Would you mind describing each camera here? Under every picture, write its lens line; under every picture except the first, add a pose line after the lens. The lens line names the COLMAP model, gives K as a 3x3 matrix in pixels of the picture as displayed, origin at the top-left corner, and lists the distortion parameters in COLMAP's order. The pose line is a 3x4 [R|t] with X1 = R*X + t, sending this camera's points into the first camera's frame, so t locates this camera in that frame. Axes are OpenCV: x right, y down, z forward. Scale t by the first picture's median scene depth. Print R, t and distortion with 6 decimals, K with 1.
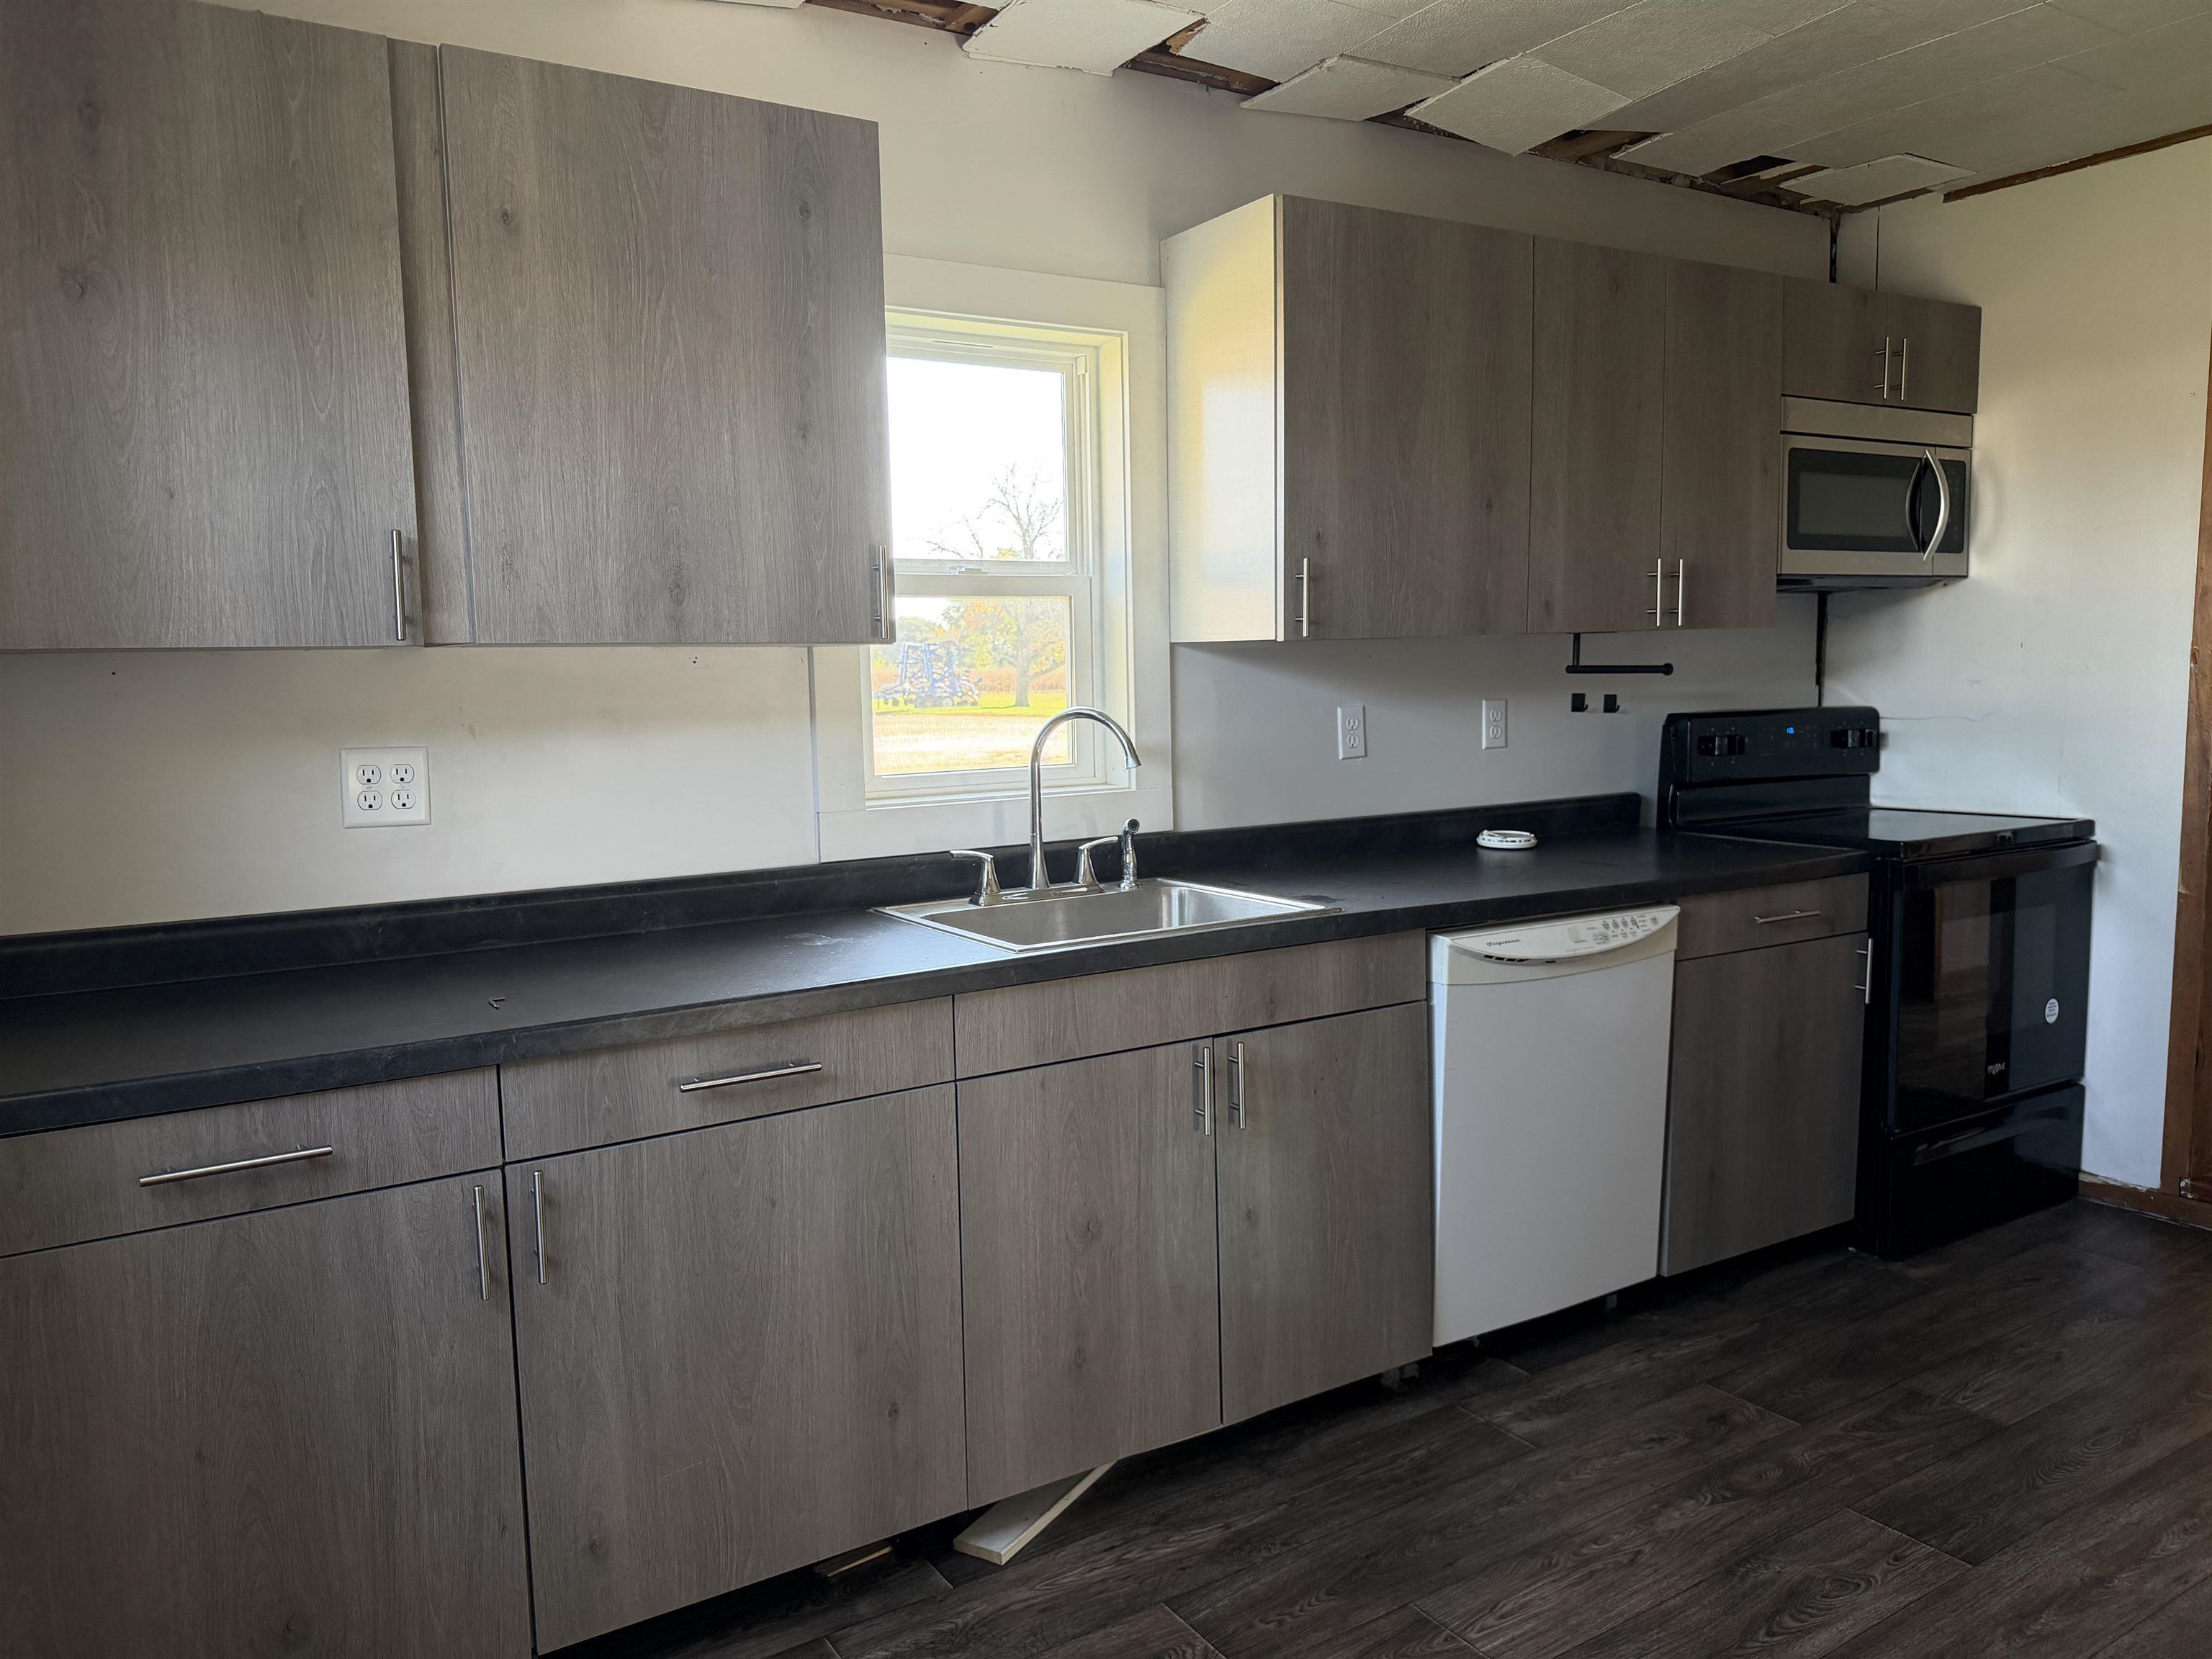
lens RADIAL K [[1566.4, 0, 1122.4], [0, 1566.4, 813.2], [0, 0, 1]] dist [0.021991, -0.062306]
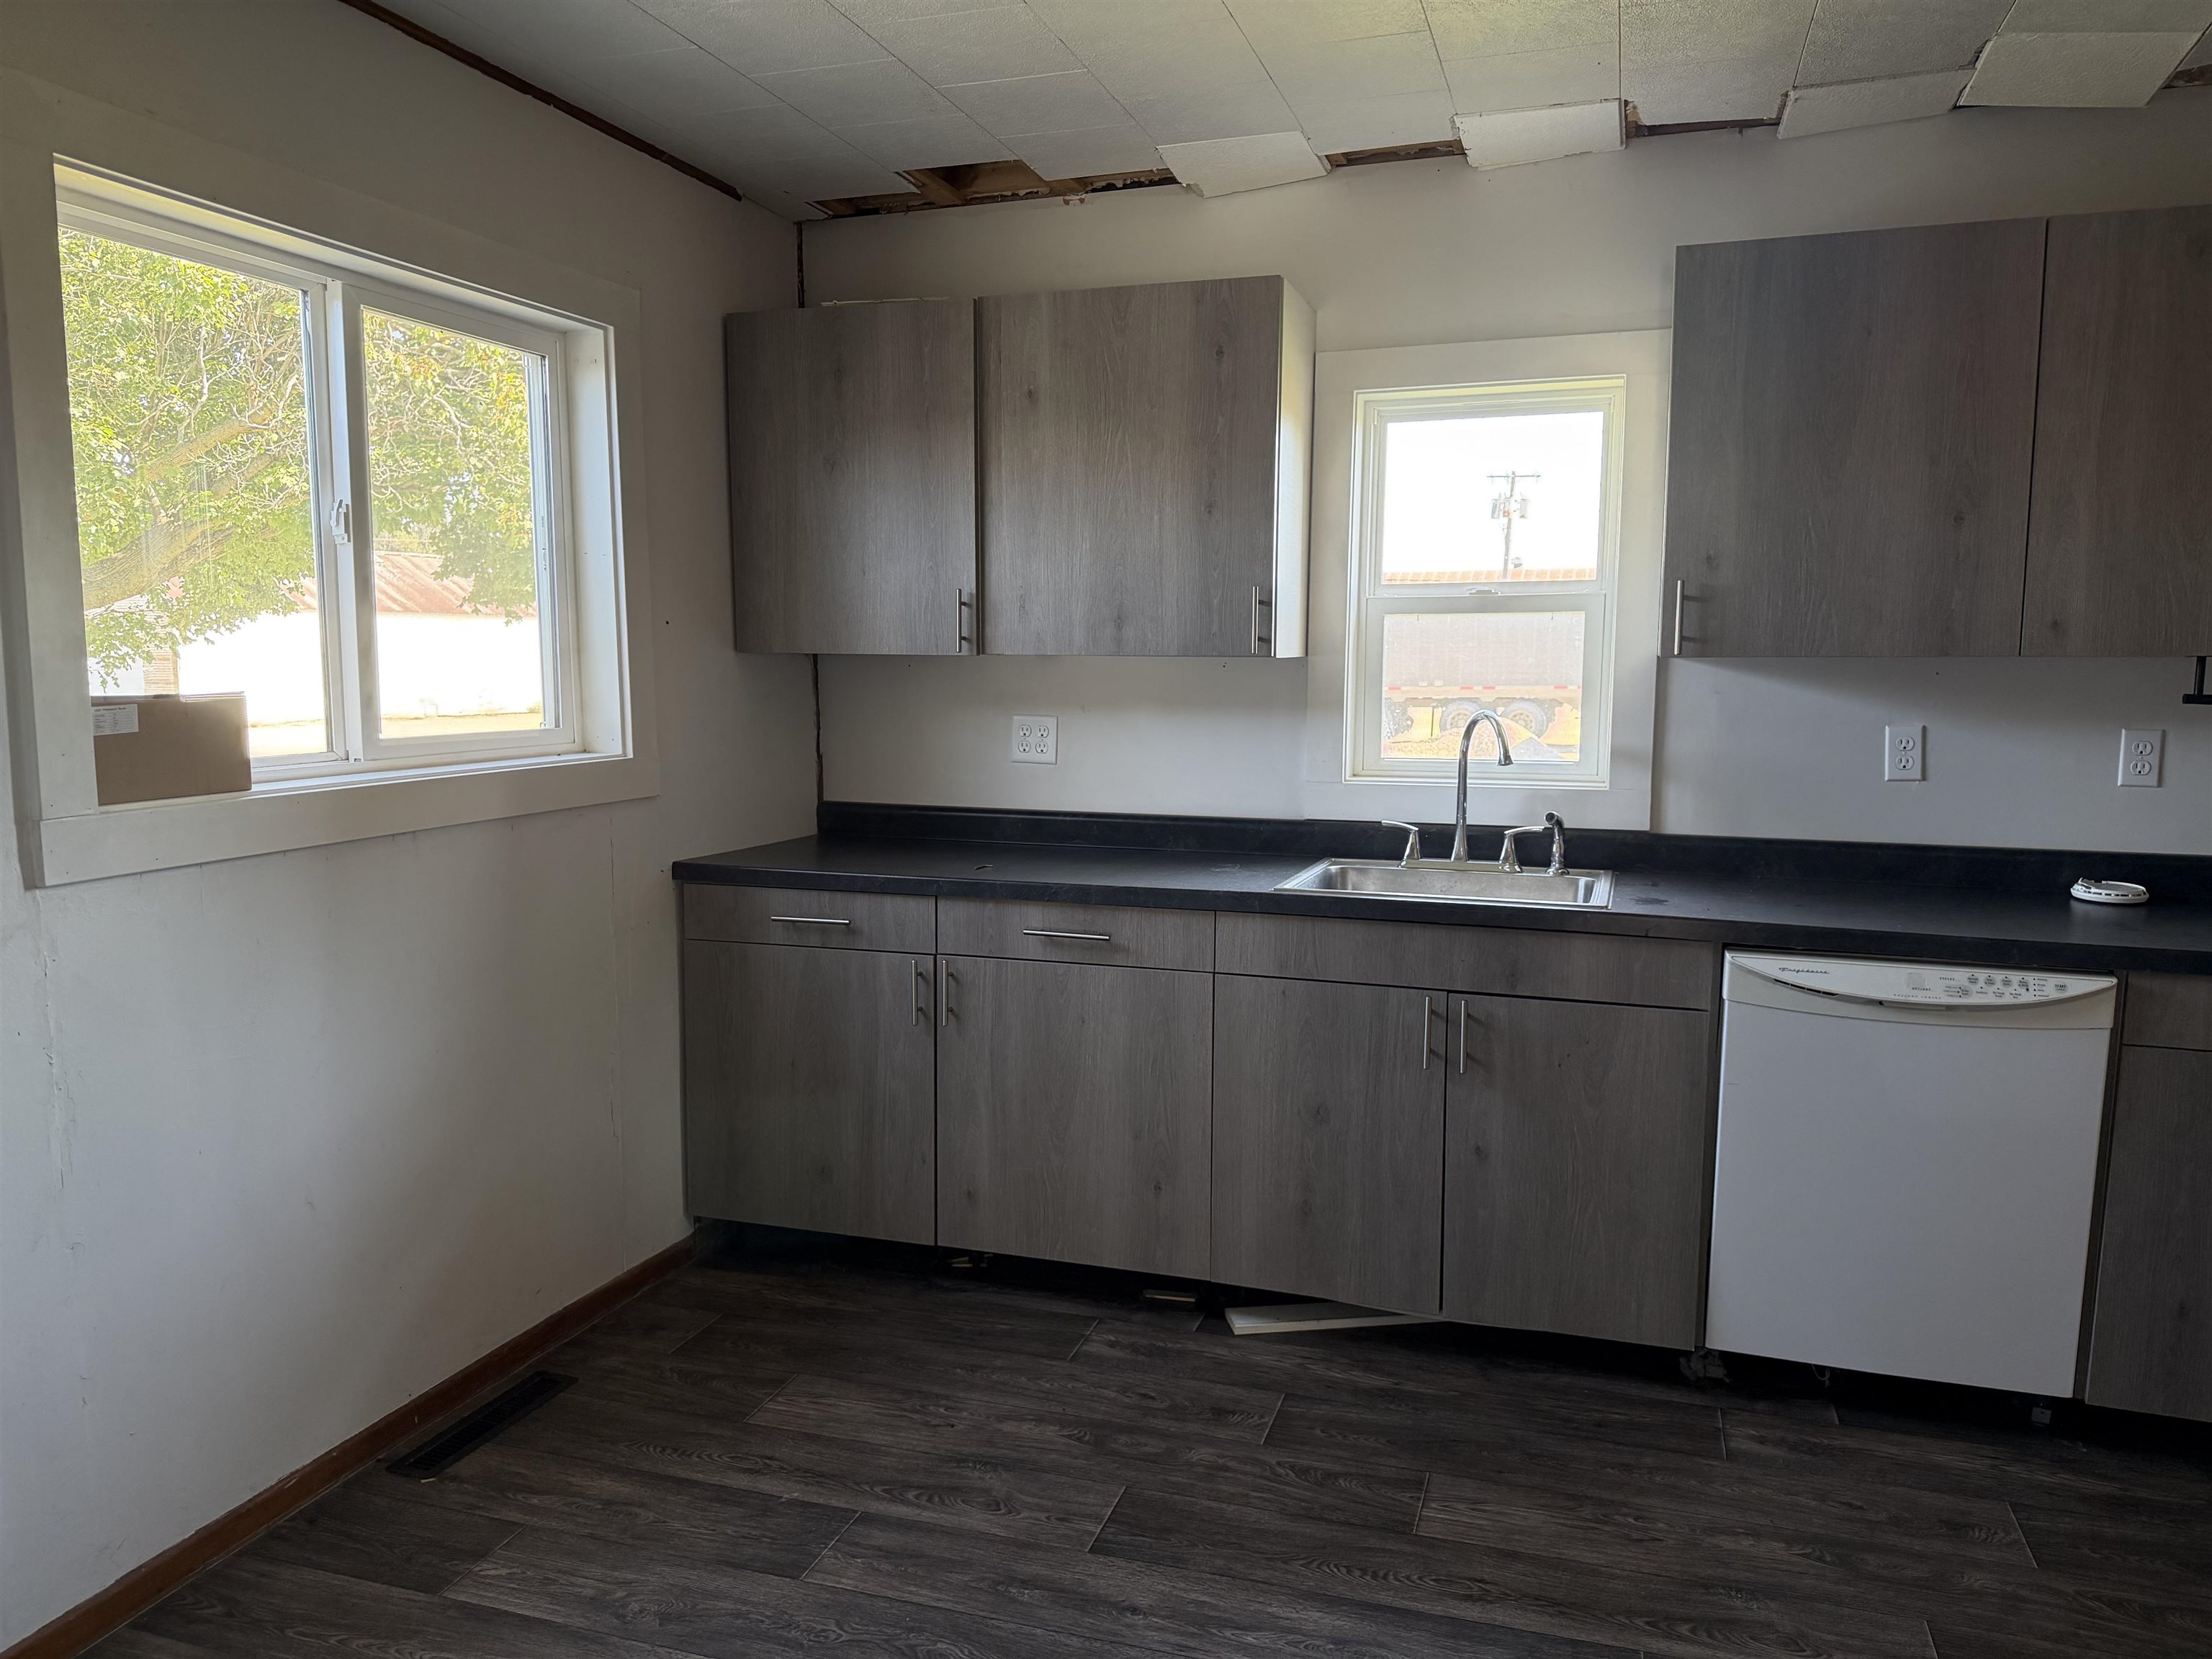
lens RADIAL K [[1566.4, 0, 1092.5], [0, 1566.4, 818.2], [0, 0, 1]] dist [0.021991, -0.062306]
pose [[0.621504, 0.101632, -0.776791, 0.833032], [-0.091226, 0.994193, 0.057087, -0.033079], [0.778081, 0.035383, 0.627166, 0.029577]]
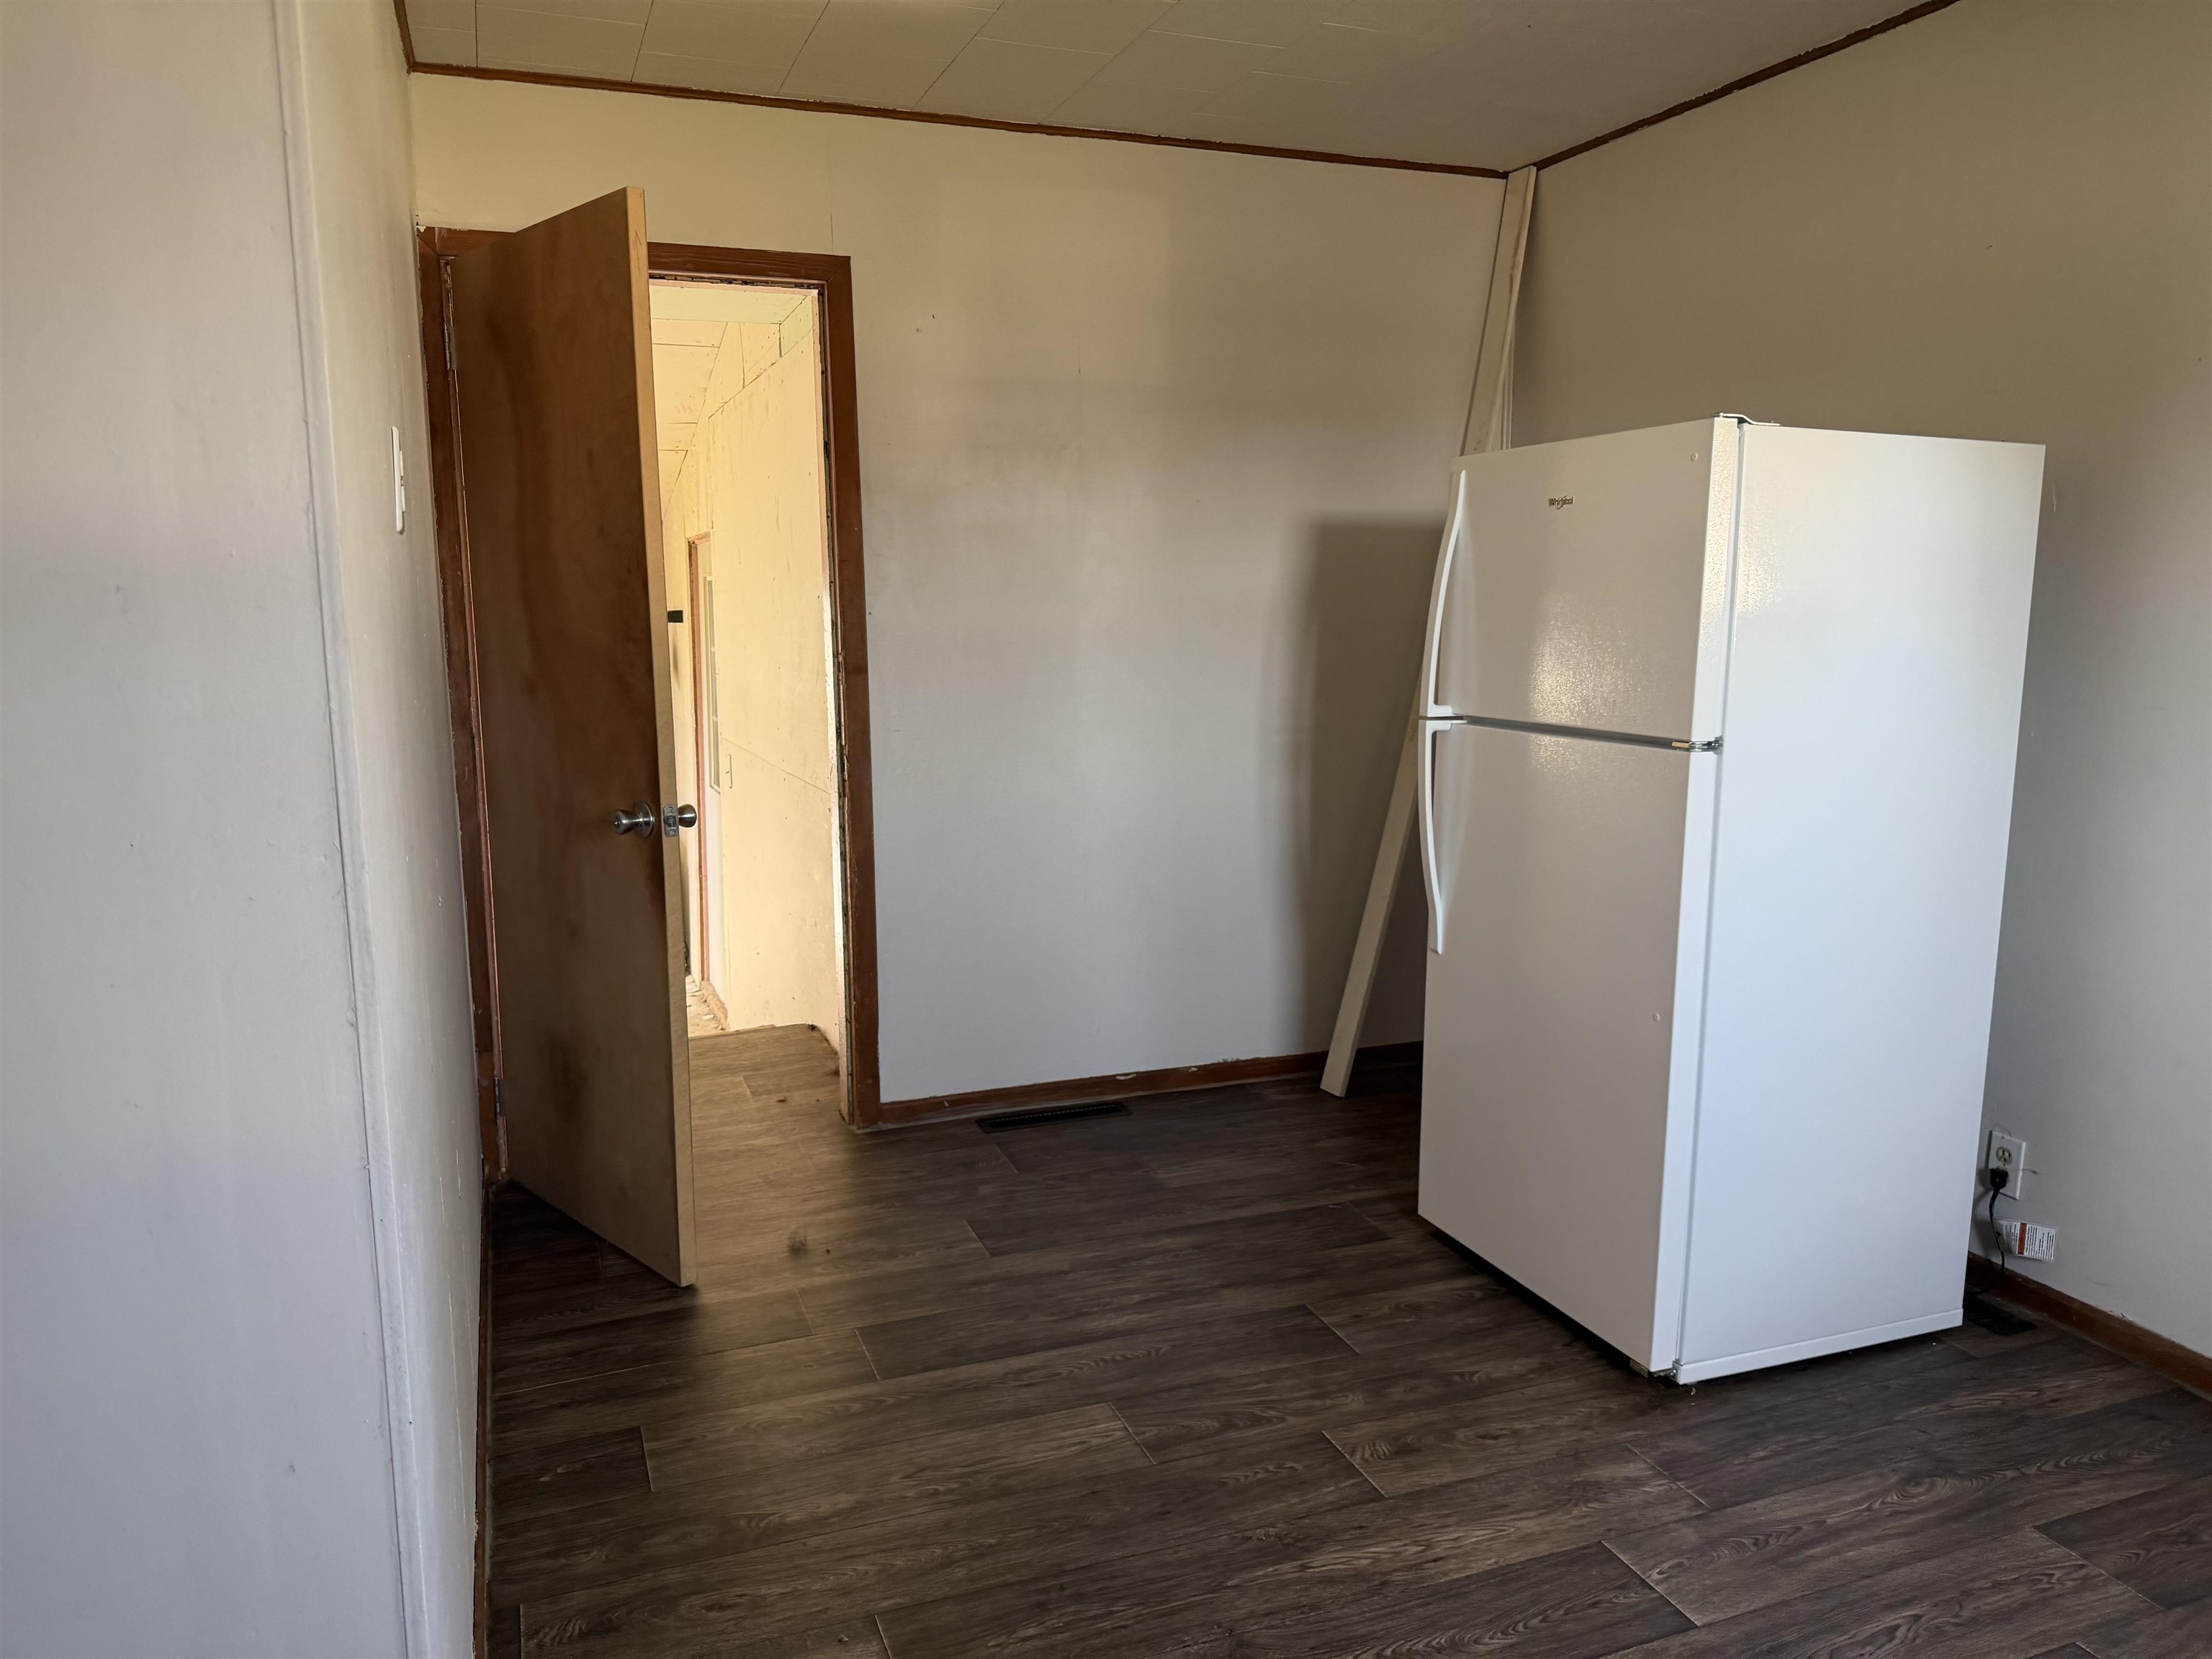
lens RADIAL K [[1566.4, 0, 1111.9], [0, 1566.4, 829.9], [0, 0, 1]] dist [0.021991, -0.062306]
pose [[-0.978365, -0.018529, 0.206052, -0.002484], [0.035118, 0.966653, 0.253669, -0.180693], [-0.203882, 0.255417, -0.945090, 1.770666]]
